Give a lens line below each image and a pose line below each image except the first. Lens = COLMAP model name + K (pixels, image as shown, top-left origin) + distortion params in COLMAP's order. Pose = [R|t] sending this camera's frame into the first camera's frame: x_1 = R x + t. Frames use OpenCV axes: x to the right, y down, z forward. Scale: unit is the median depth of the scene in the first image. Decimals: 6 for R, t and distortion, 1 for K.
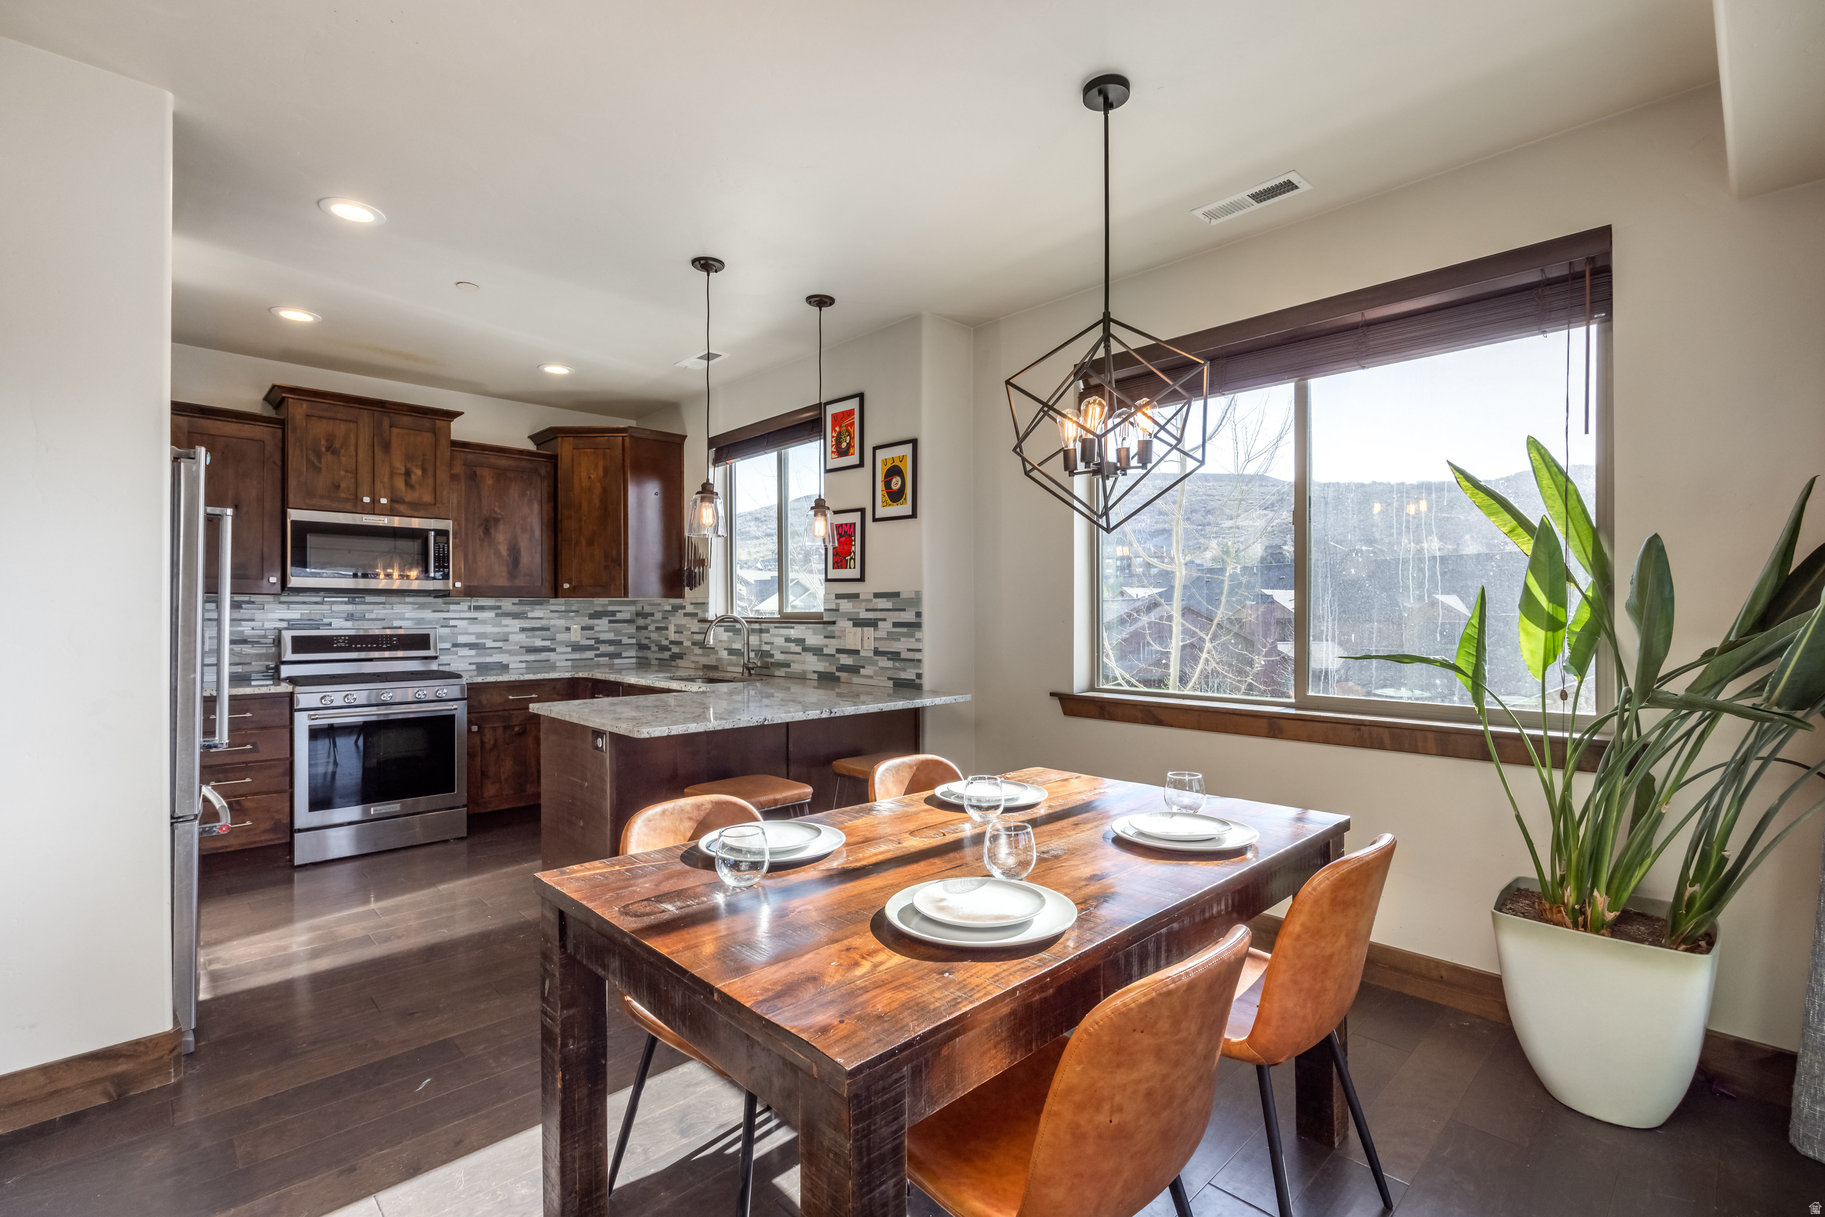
lens RADIAL K [[806.8, 0, 872.7], [0, 806.8, 615.5], [0, 0, 1]] dist [-0.001452, 0.000173]
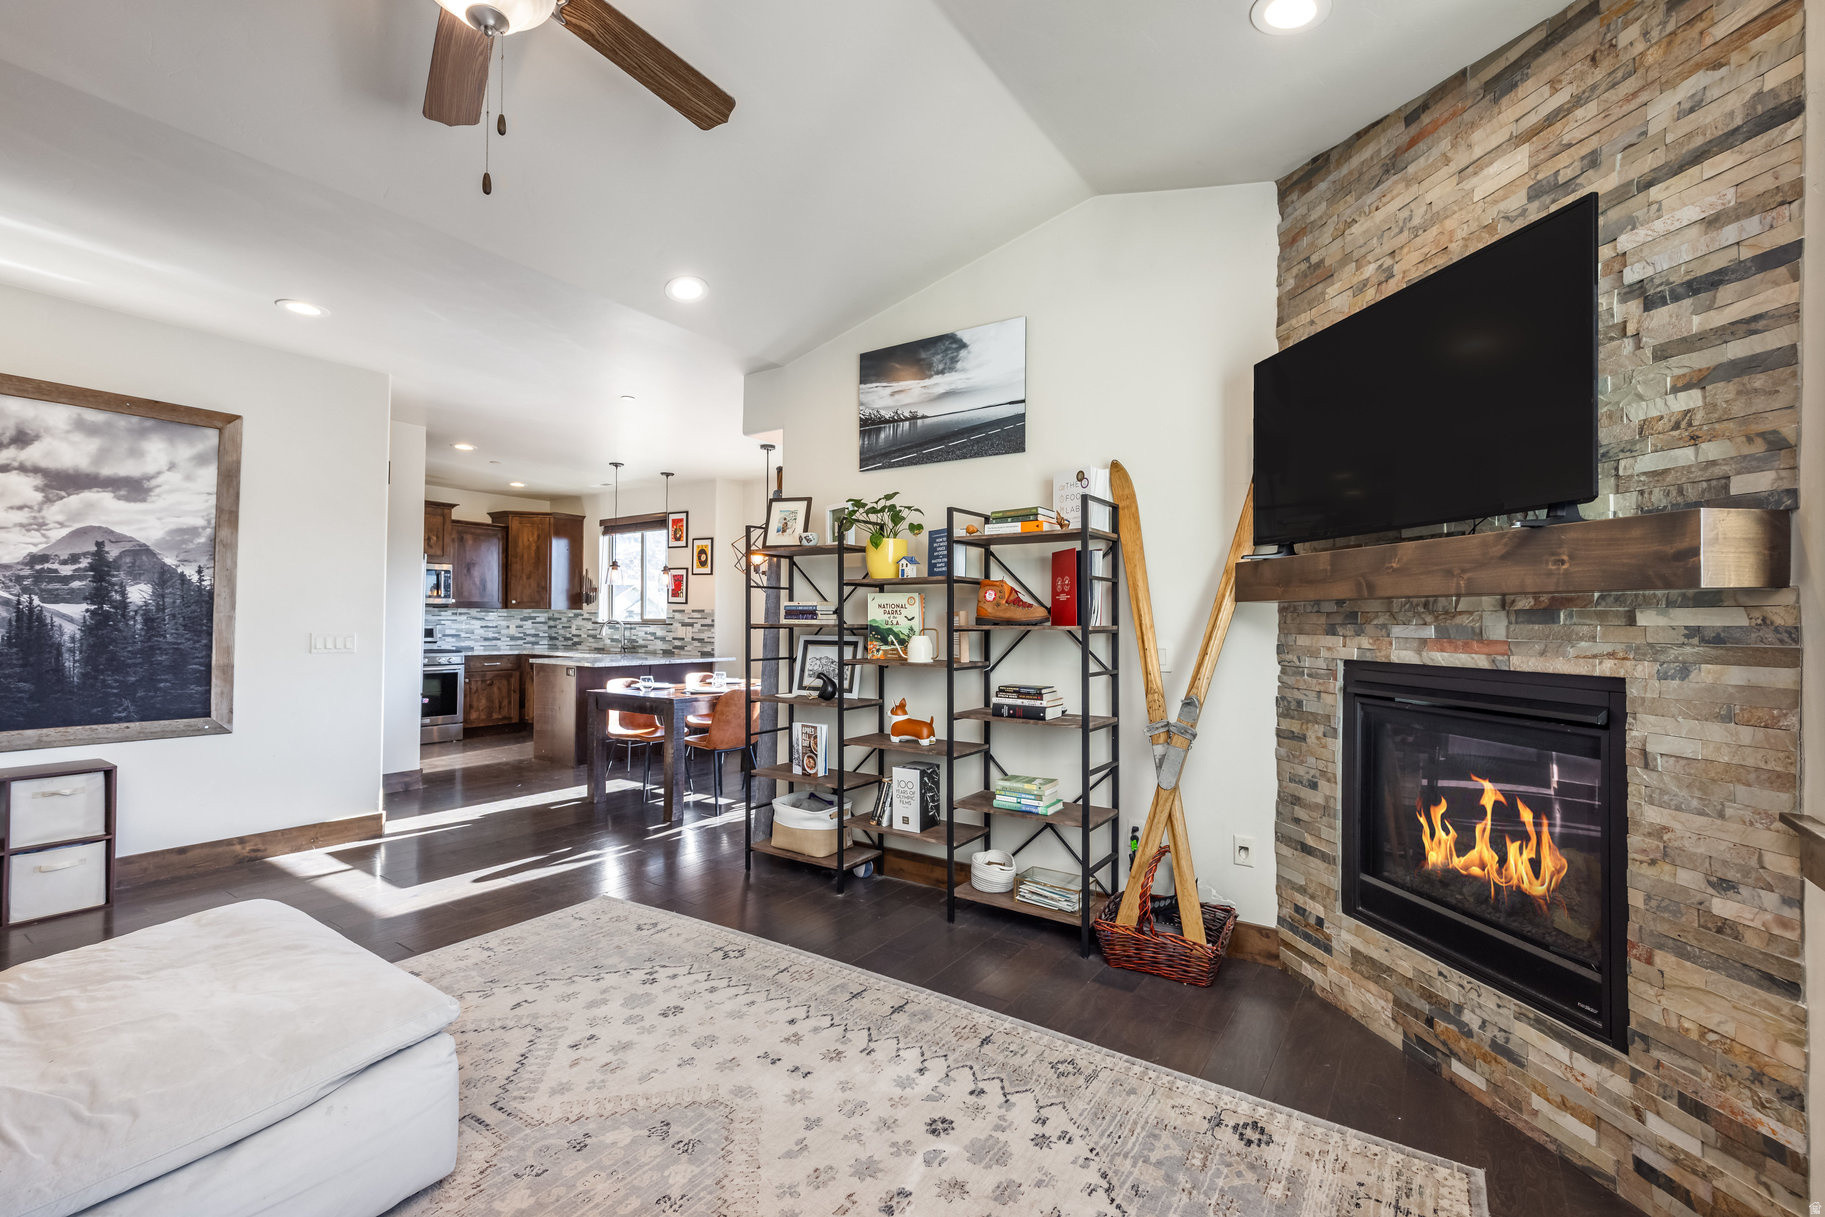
lens RADIAL K [[787.4, 0, 839.5], [0, 787.4, 611.4], [0, 0, 1]] dist [0.012092, -0.000109]
pose [[0.985368, 0.013573, 0.169898, 0.026017], [-0.011169, 0.999824, -0.015098, 0.001772], [-0.170073, 0.012979, 0.985346, -0.868514]]
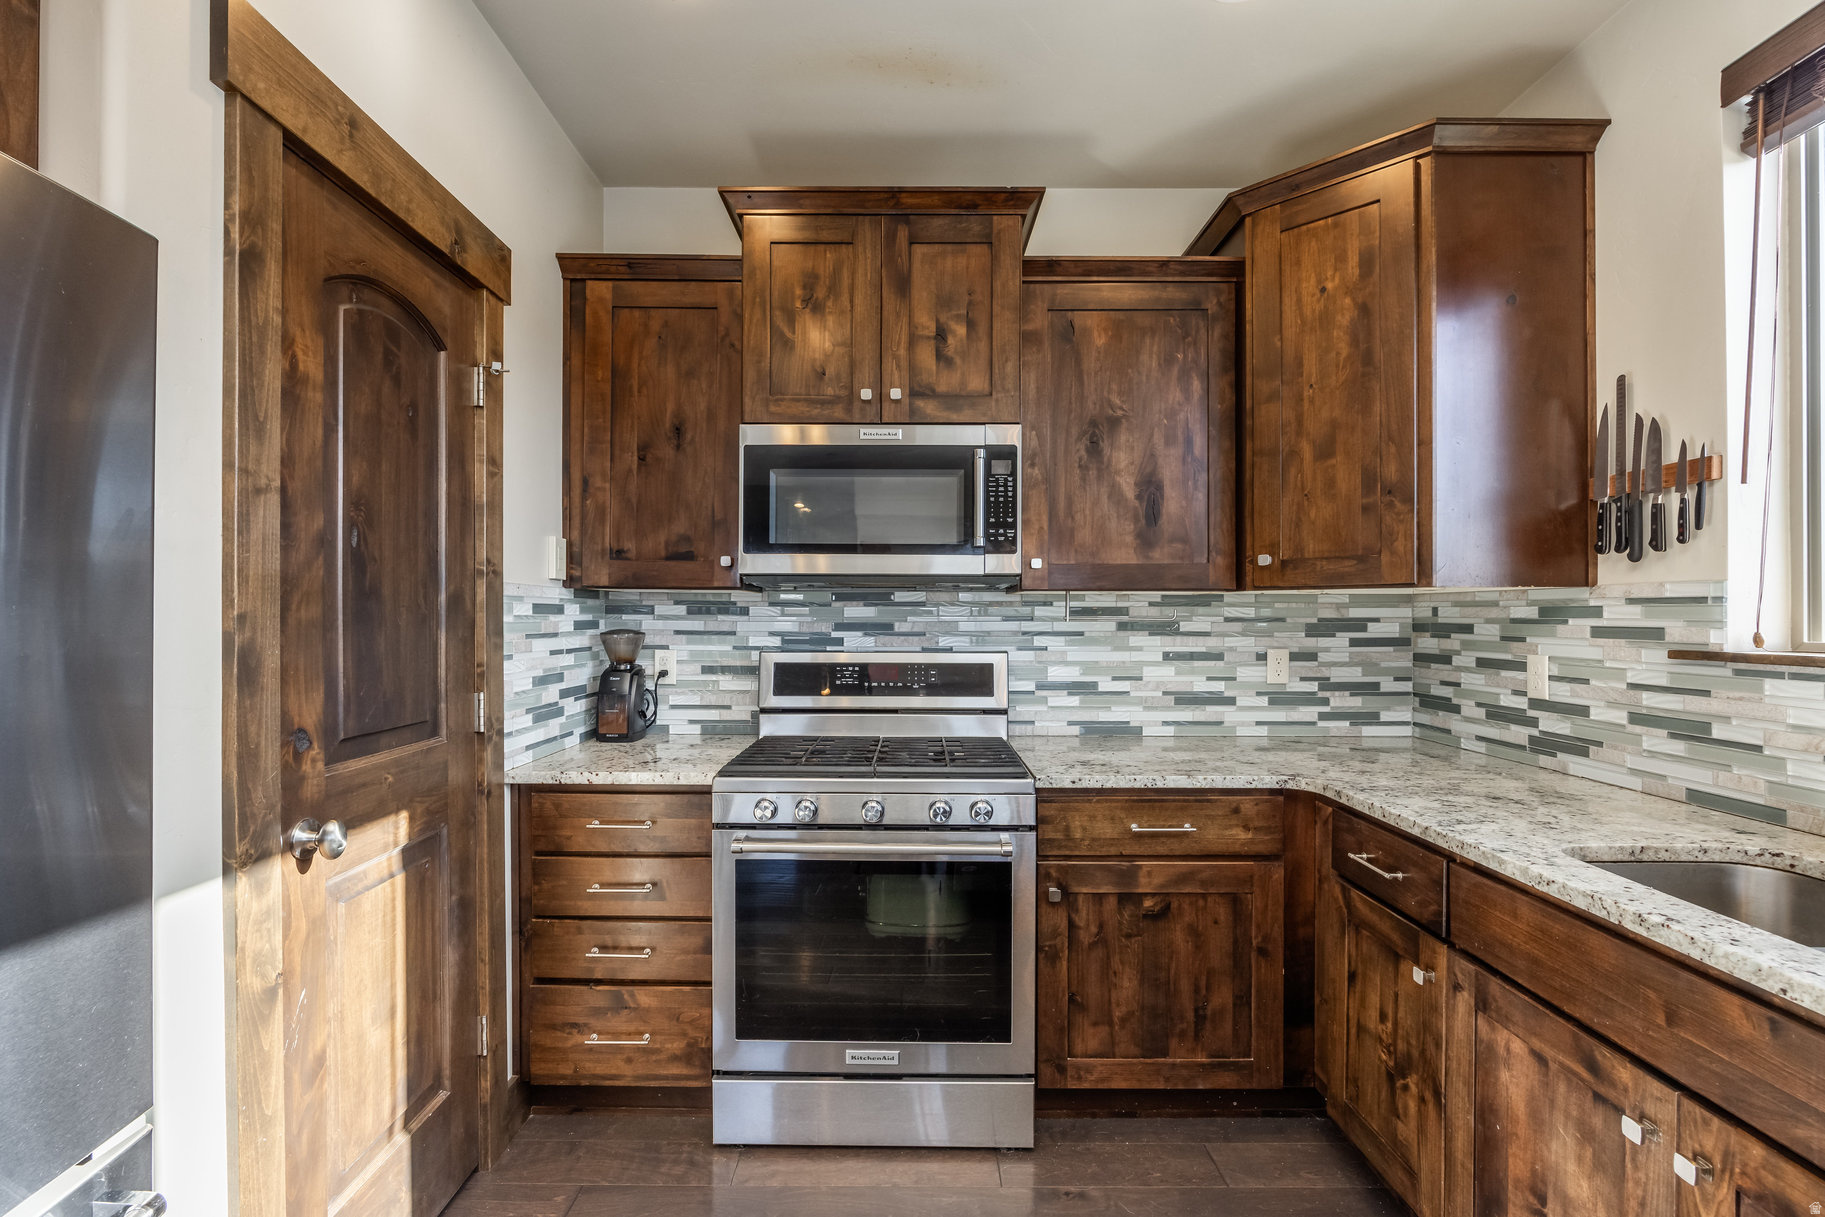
lens RADIAL K [[807.8, 0, 961.3], [0, 807.8, 616.2], [0, 0, 1]] dist [-0.013155, 0.000200]
pose [[0.775800, 0.004855, -0.630960, -0.258243], [-0.004450, 0.999988, 0.002224, -0.008637], [0.630963, 0.001083, 0.775812, 0.625192]]
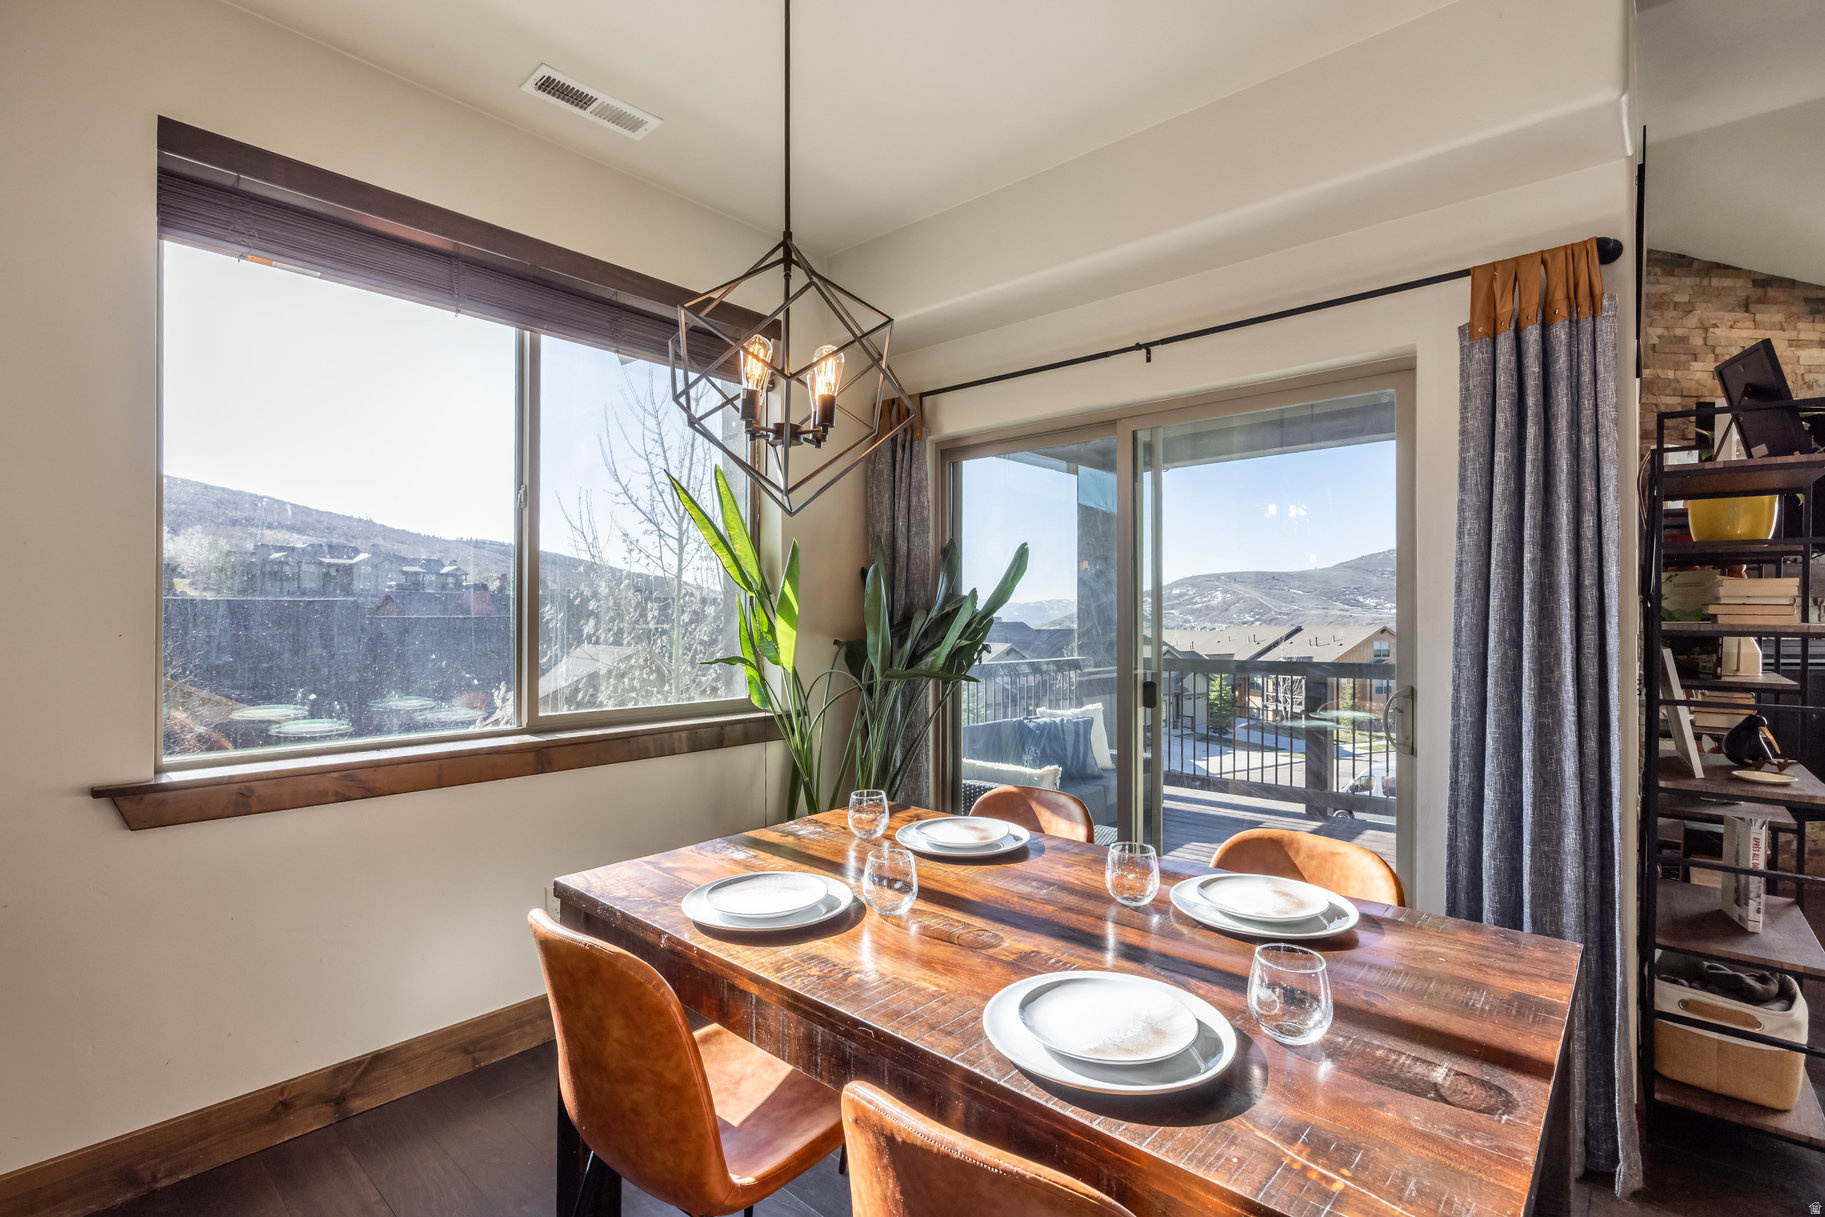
lens RADIAL K [[898.3, 0, 953.9], [0, 898.3, 616.8], [0, 0, 1]] dist [-0.003352, 0.000204]
pose [[-0.156025, -0.003216, 0.987748, -0.267535], [0.001989, 0.999992, 0.003570, -0.003388], [-0.987751, 0.002522, -0.156017, 0.442818]]
